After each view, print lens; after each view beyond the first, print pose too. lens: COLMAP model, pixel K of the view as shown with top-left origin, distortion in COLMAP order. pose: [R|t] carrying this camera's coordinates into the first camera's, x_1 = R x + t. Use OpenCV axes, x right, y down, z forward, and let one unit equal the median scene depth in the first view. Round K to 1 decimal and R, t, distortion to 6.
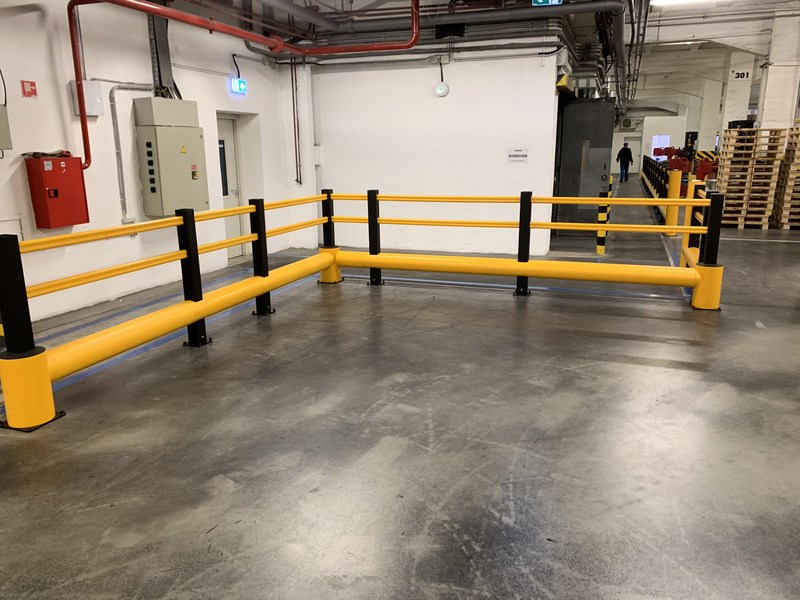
lens RADIAL K [[617.2, 0, 400.0], [0, 617.2, 300.0], [0, 0, 1]] dist [0.052094, -0.045580]
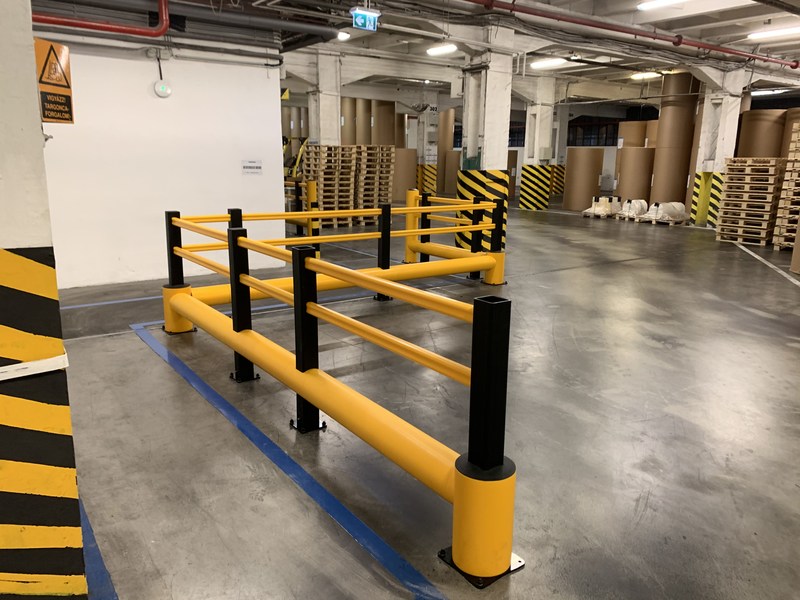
lens RADIAL K [[617.2, 0, 400.0], [0, 617.2, 300.0], [0, 0, 1]] dist [0.052094, -0.045580]
pose [[0.579870, -0.172838, 0.796164, -0.549630], [0.182881, 0.979913, 0.079530, -0.076257], [-0.793918, 0.099486, 0.599831, 0.303566]]
